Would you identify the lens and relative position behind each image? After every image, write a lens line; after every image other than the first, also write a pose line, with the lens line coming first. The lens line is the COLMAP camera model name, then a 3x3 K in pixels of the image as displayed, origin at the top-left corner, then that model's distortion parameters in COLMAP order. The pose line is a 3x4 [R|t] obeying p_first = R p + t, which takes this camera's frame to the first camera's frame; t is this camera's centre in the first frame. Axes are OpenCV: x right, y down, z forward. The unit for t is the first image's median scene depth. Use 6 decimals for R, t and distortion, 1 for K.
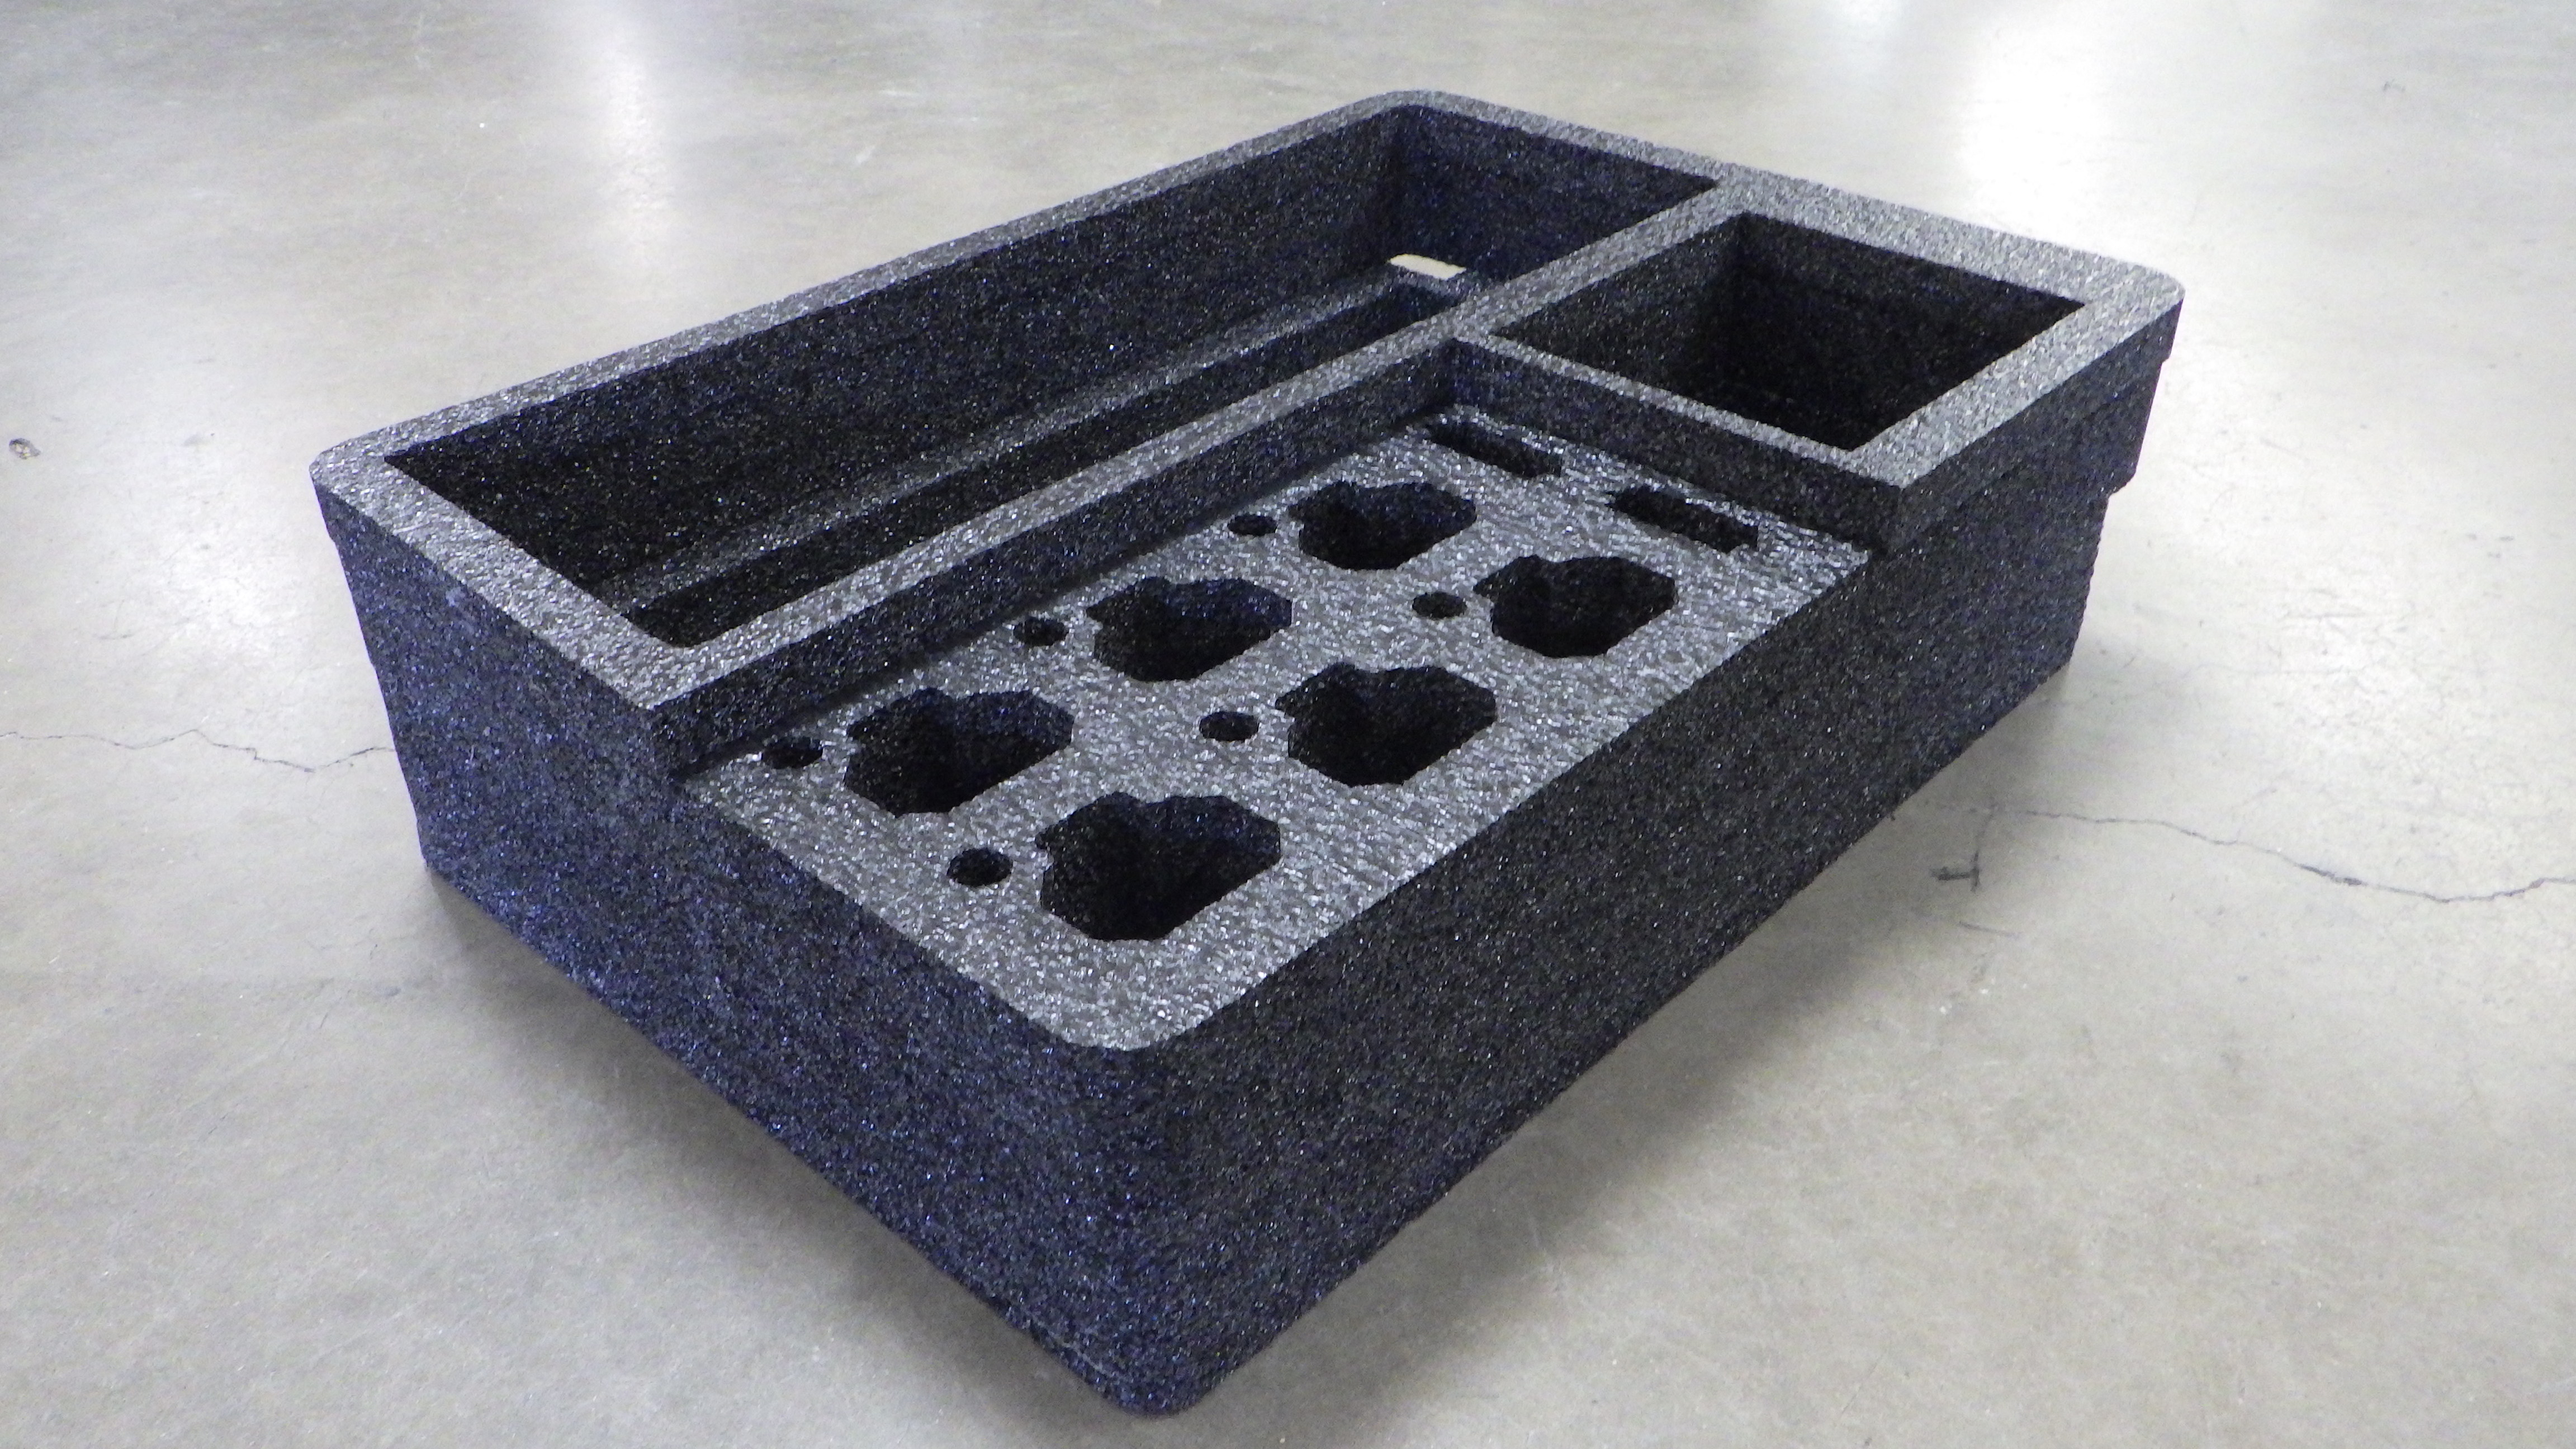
lens RADIAL K [[2156.2, 0, 1282.4], [0, 2156.2, 713.4], [0, 0, 1]] dist [-0.004533, 0.007366]
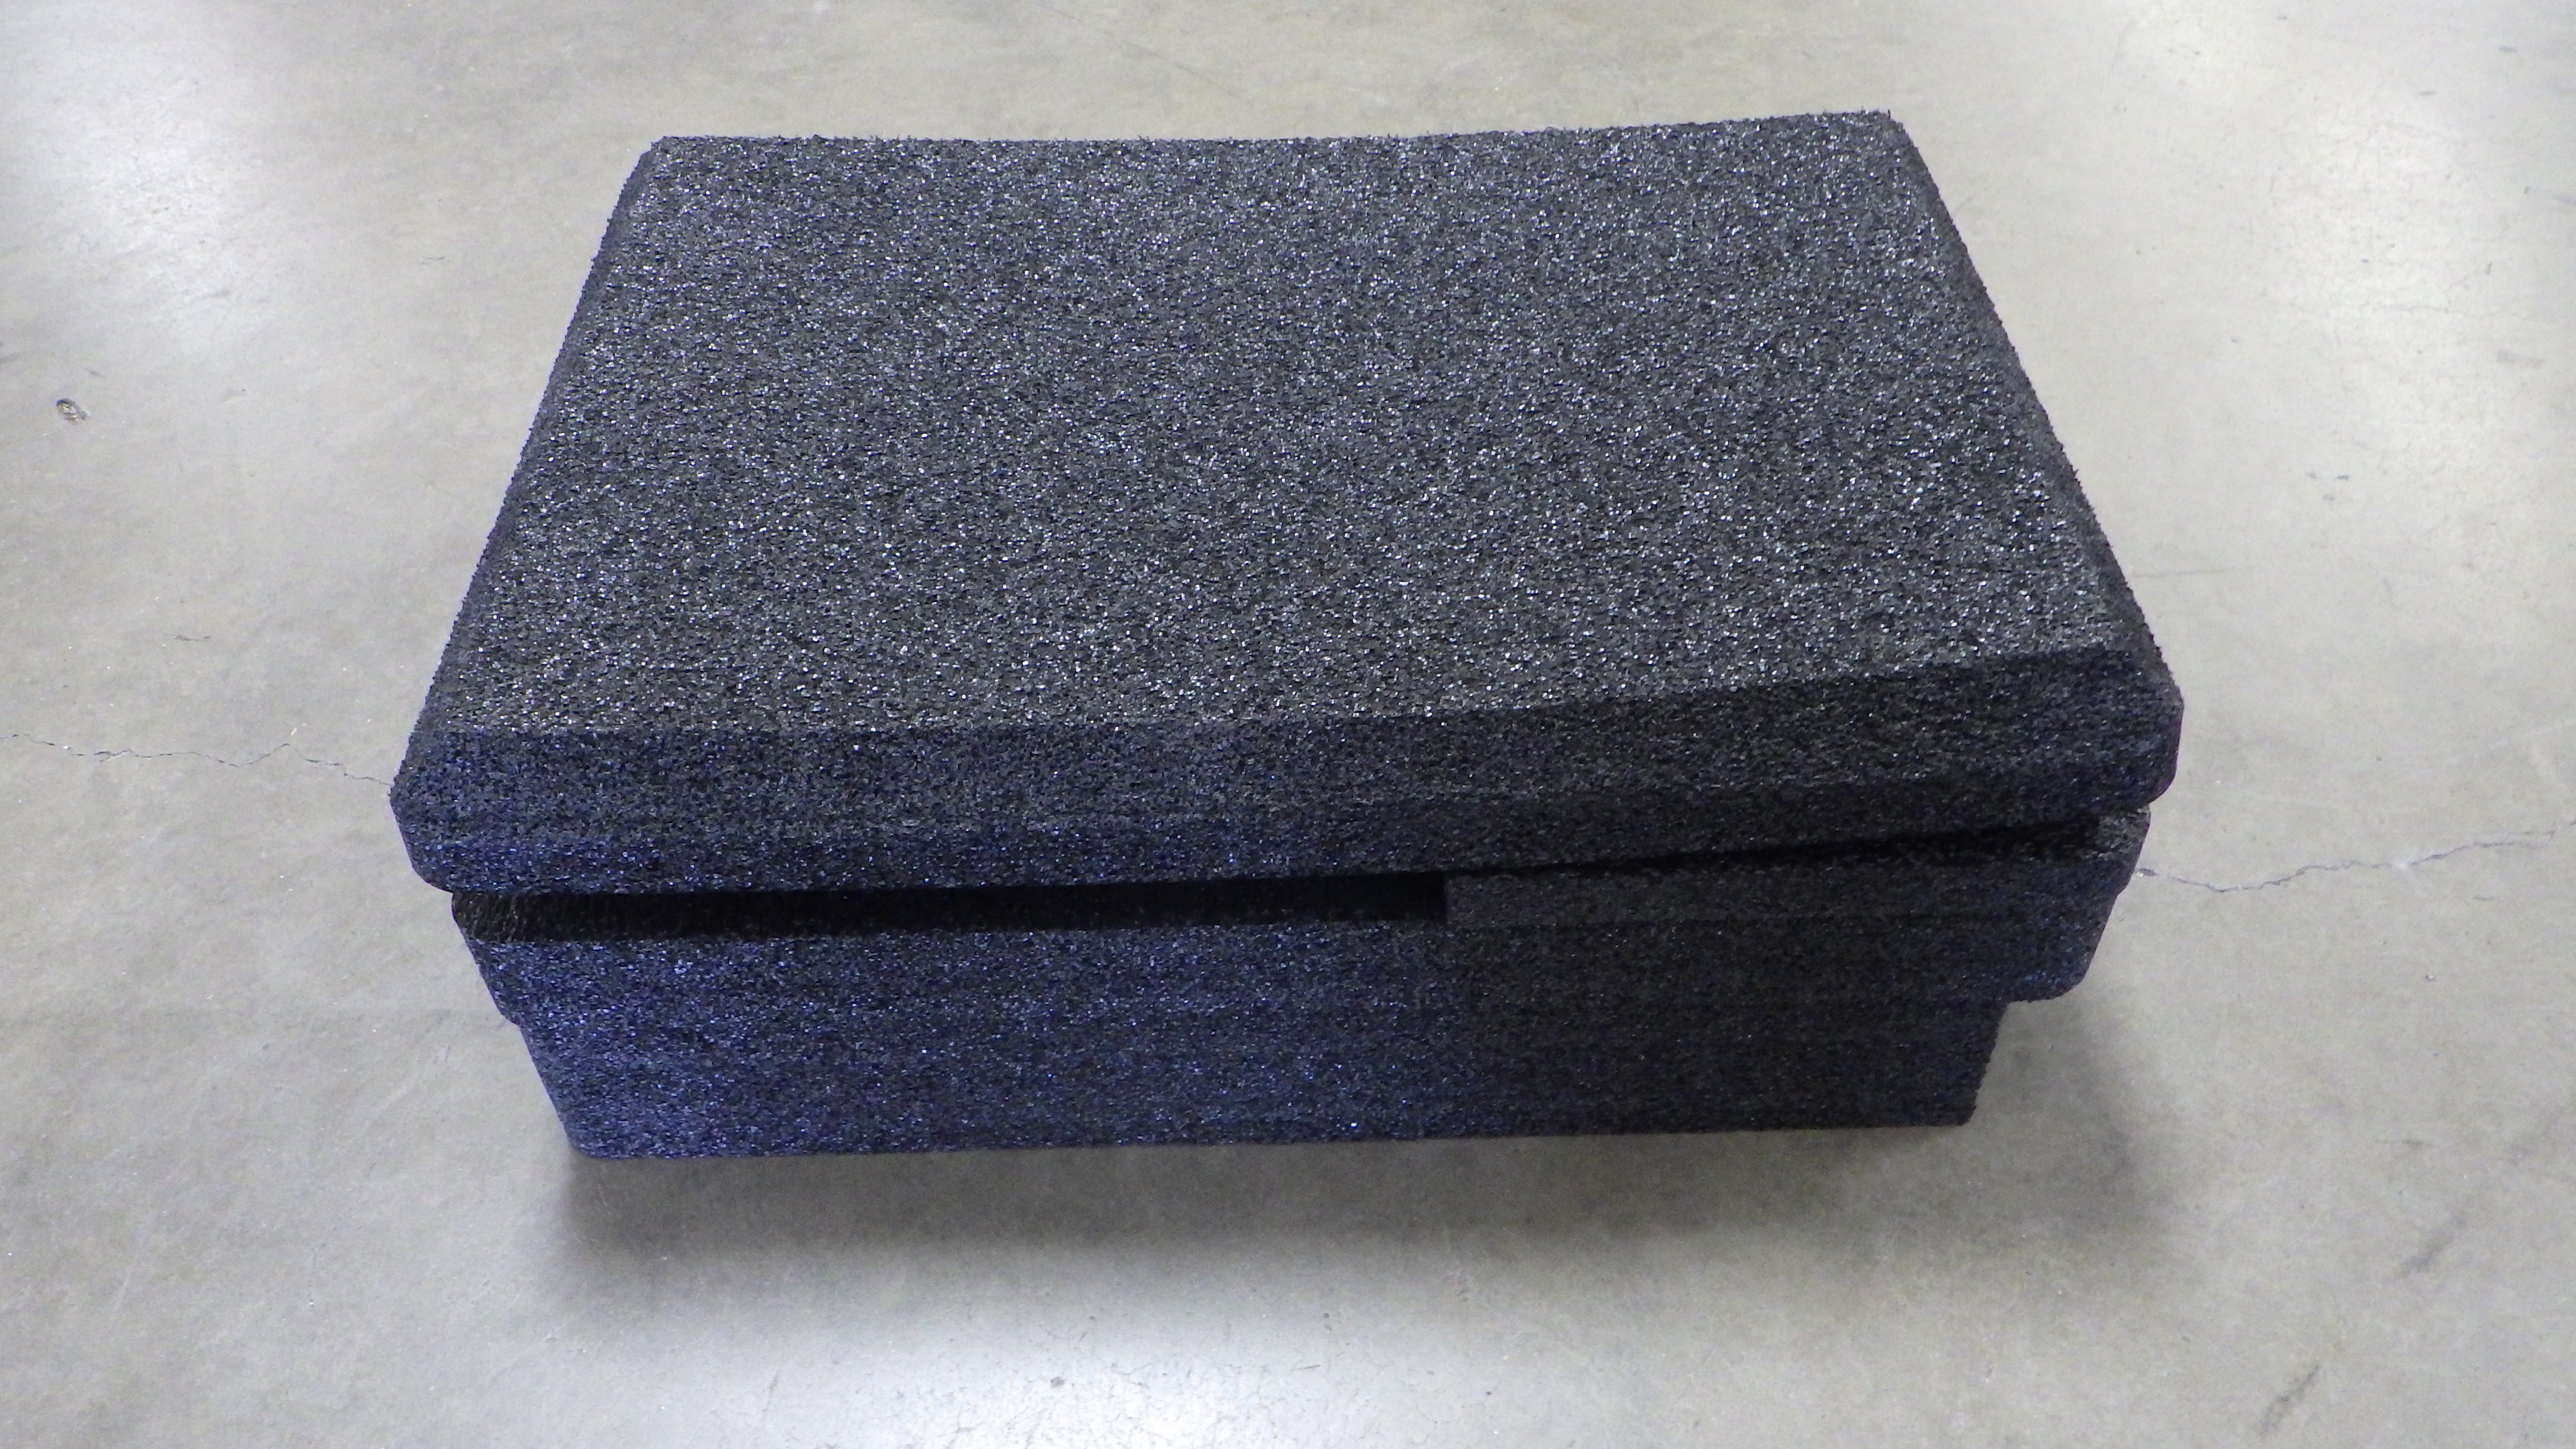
lens RADIAL K [[2156.2, 0, 1284.3], [0, 2156.2, 717.6], [0, 0, 1]] dist [-0.004533, 0.007366]
pose [[0.999677, -0.024756, 0.005764, 0.021359], [0.022993, 0.977394, 0.210172, -0.301019], [-0.010837, -0.209971, 0.977647, -0.151483]]
